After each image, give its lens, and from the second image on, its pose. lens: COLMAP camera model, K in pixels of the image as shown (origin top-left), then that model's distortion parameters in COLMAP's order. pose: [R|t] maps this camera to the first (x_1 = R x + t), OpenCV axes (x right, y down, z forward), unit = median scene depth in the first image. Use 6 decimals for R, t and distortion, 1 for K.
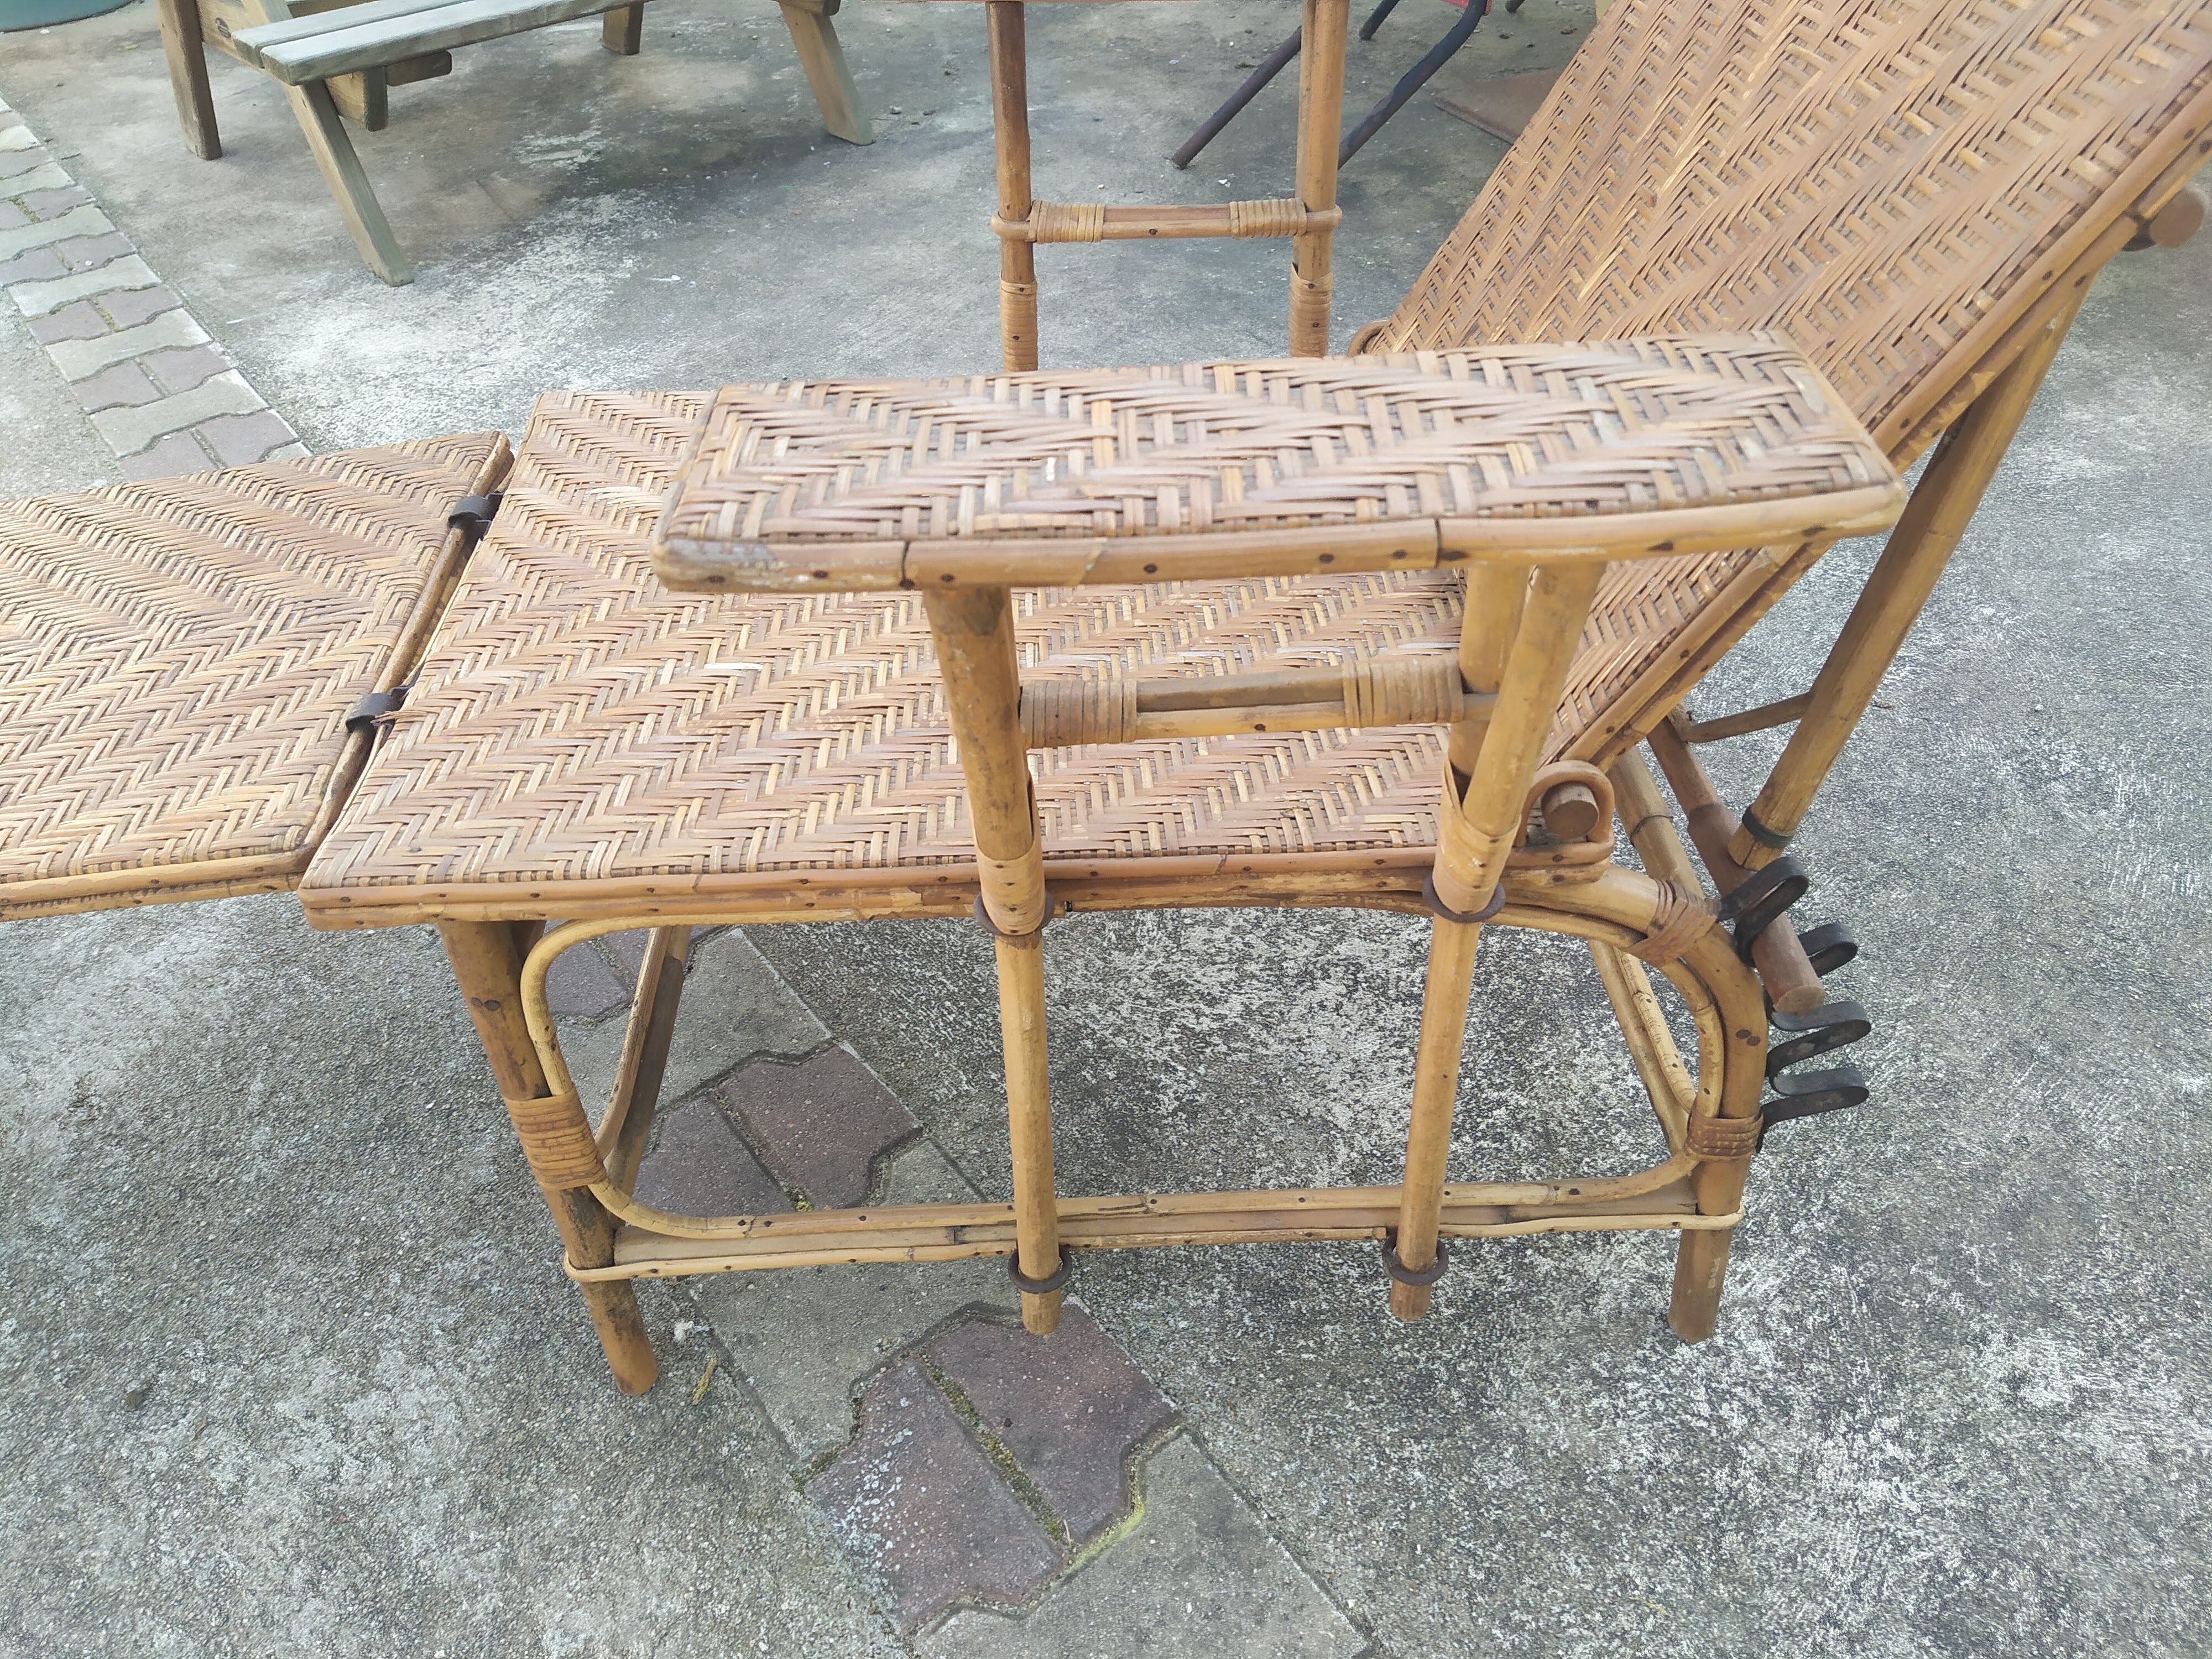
lens RADIAL K [[1643.0, 0, 1103.6], [0, 1643.0, 825.4], [0, 0, 1]] dist [0.095111, -0.139076]
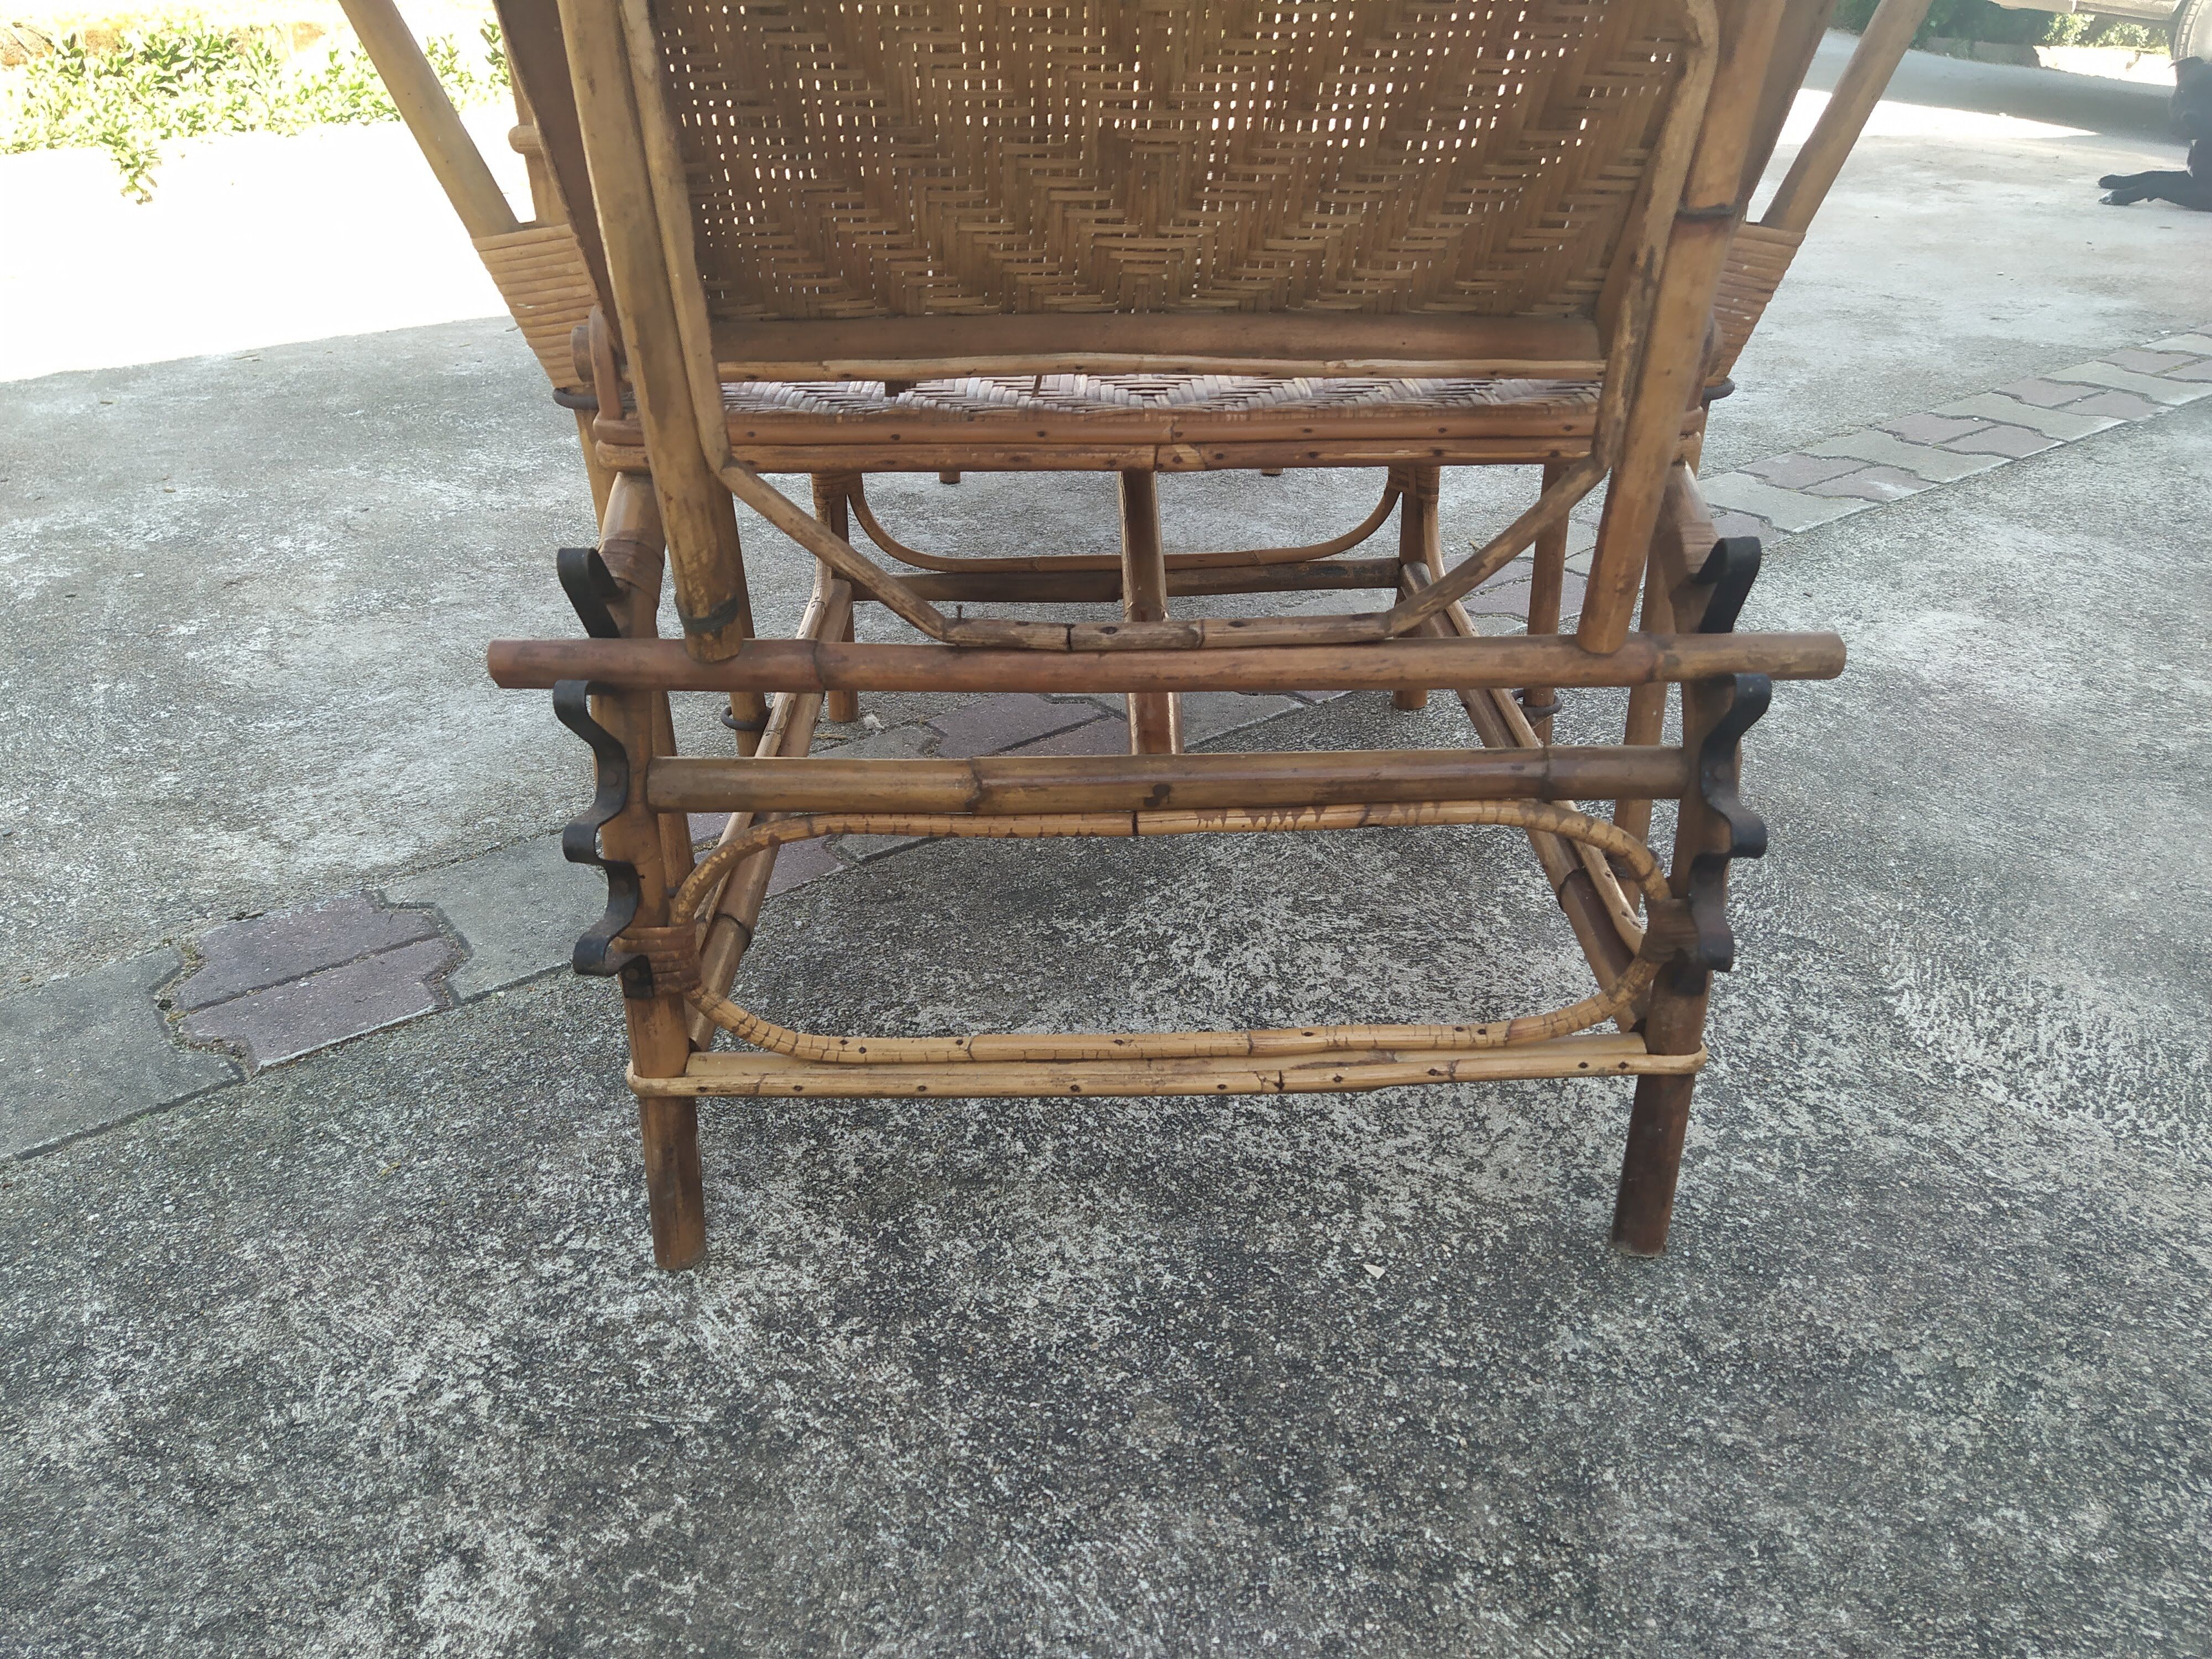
lens RADIAL K [[1643.0, 0, 1100.3], [0, 1643.0, 852.2], [0, 0, 1]] dist [0.095111, -0.139076]
pose [[-0.018100, 0.542134, -0.840097, 0.947087], [-0.635675, 0.642313, 0.428195, -0.323993], [0.771745, 0.541779, 0.332995, 0.783832]]
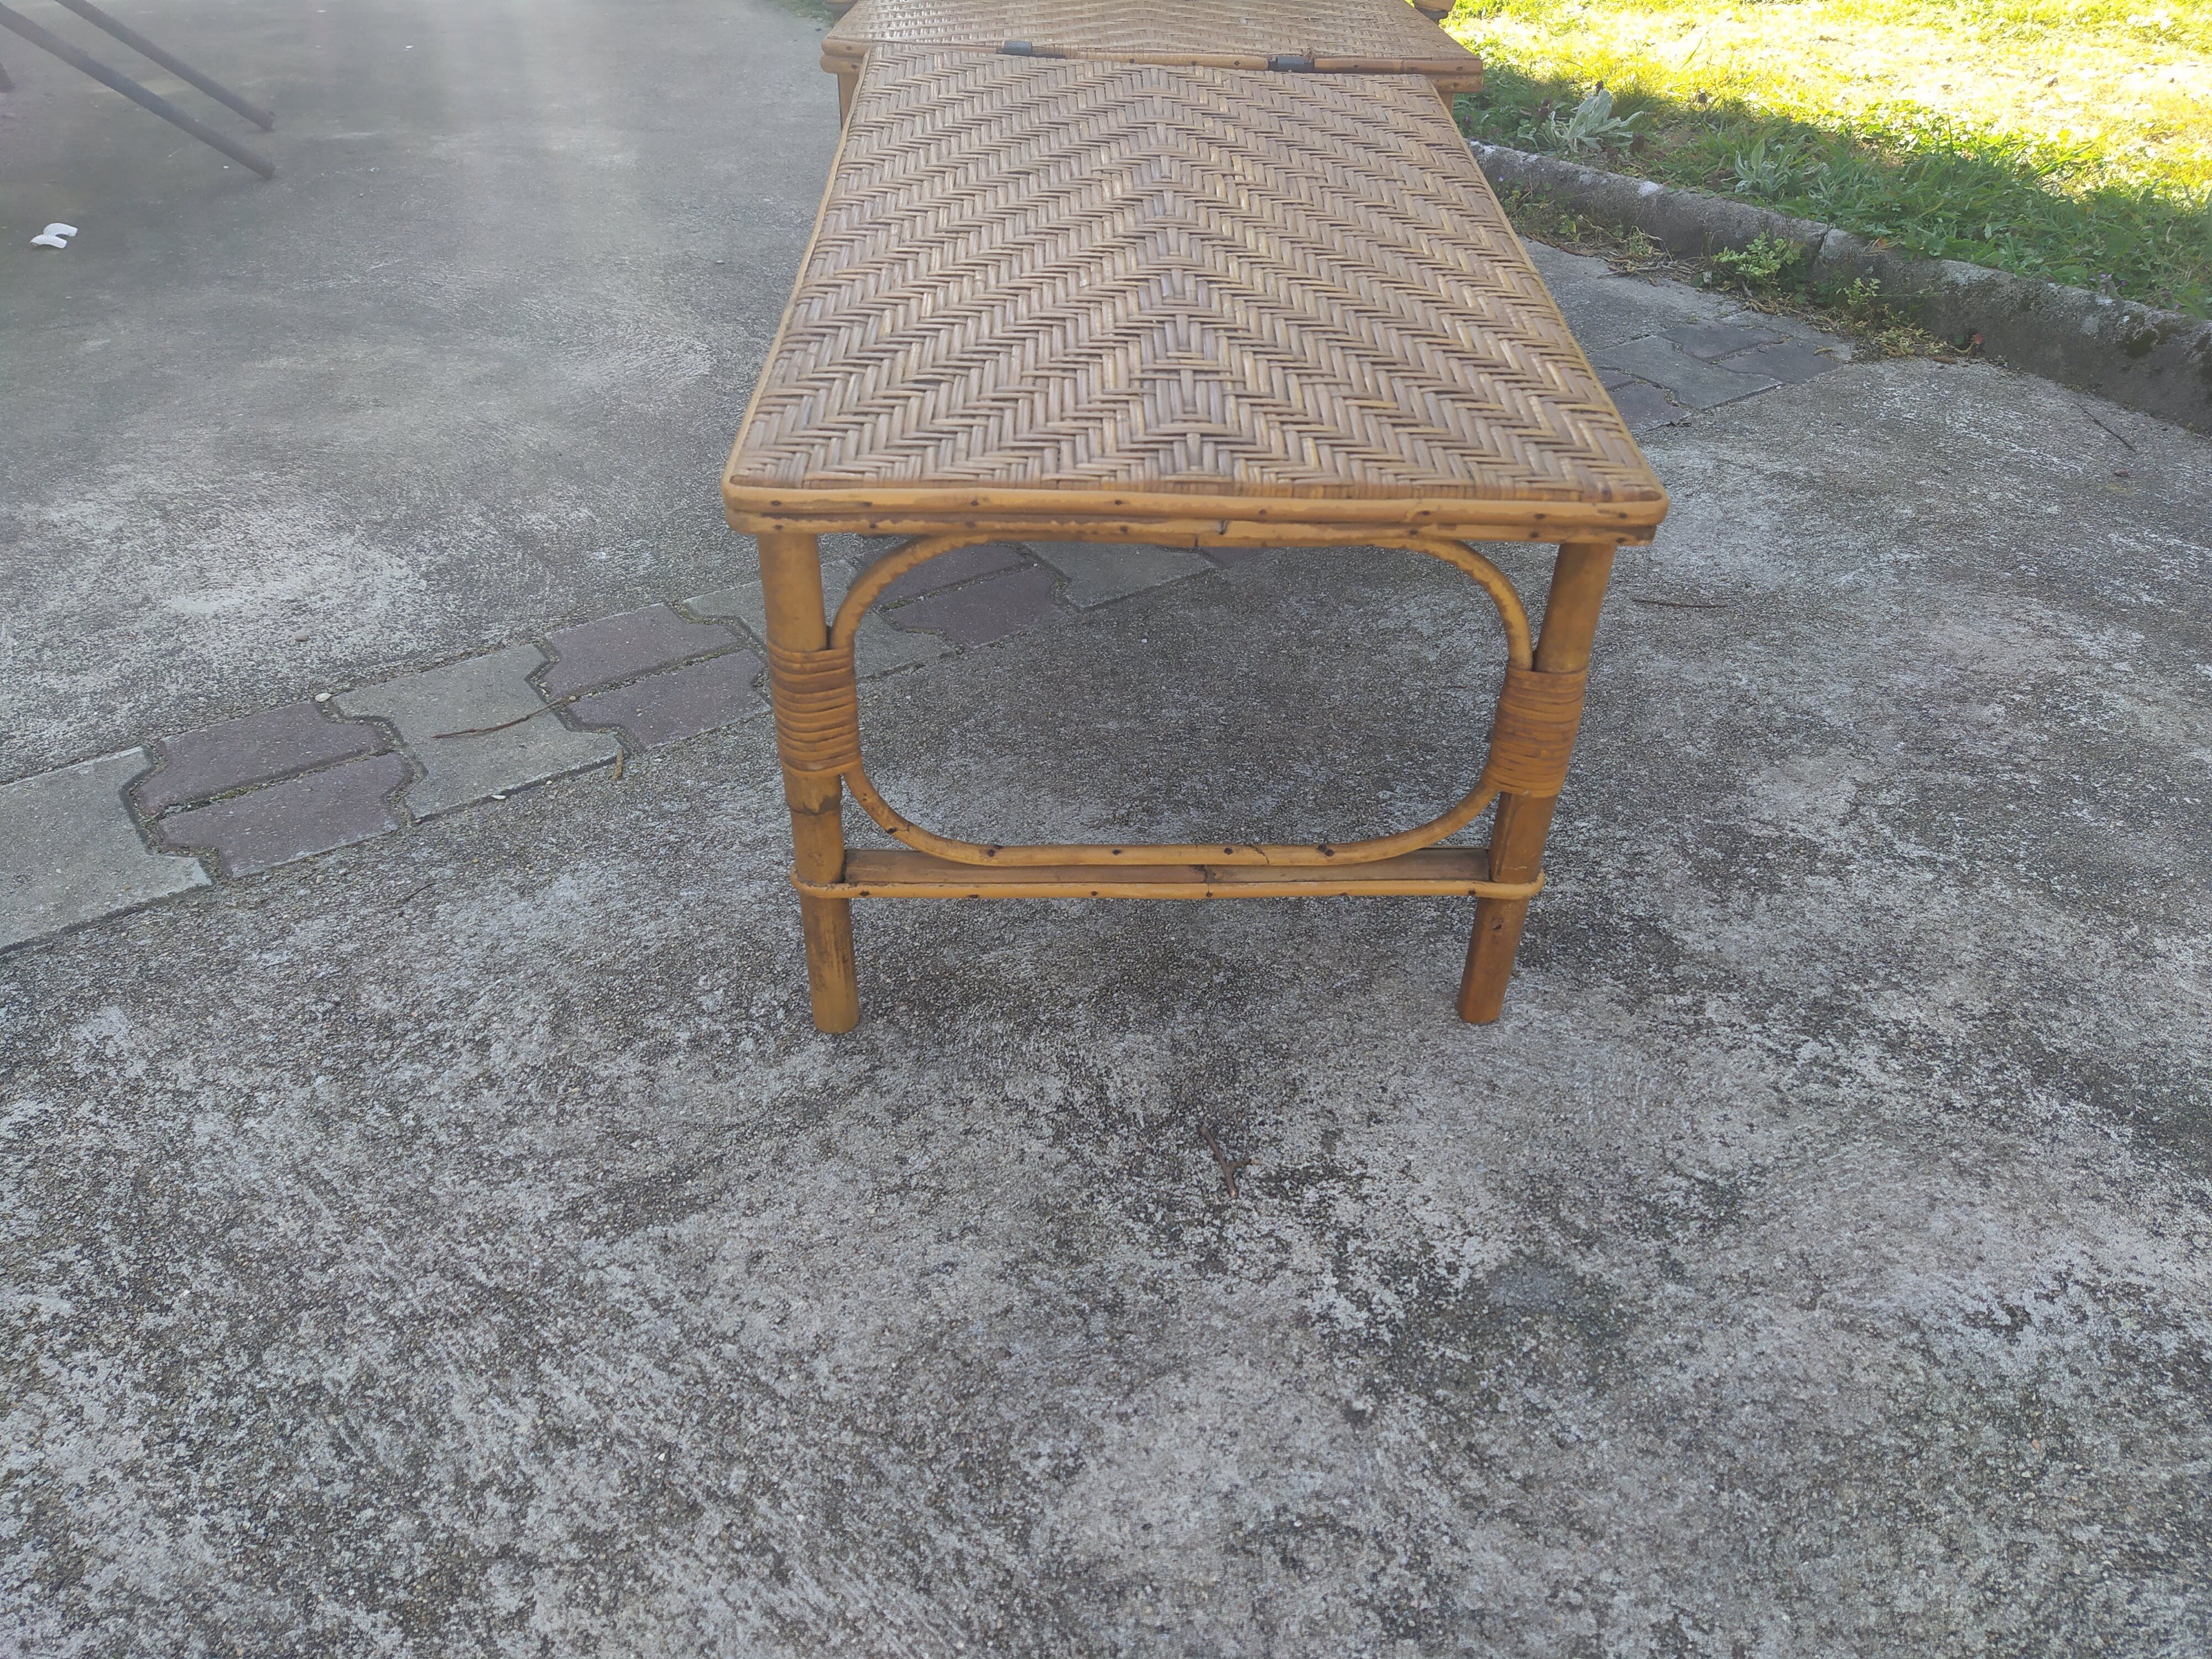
lens RADIAL K [[1643.0, 0, 1102.6], [0, 1643.0, 847.7], [0, 0, 1]] dist [0.095111, -0.139076]
pose [[0.015730, -0.537829, 0.842907, -1.733162], [0.625855, 0.662742, 0.411192, -0.268748], [-0.779781, 0.521069, 0.347028, 0.839506]]
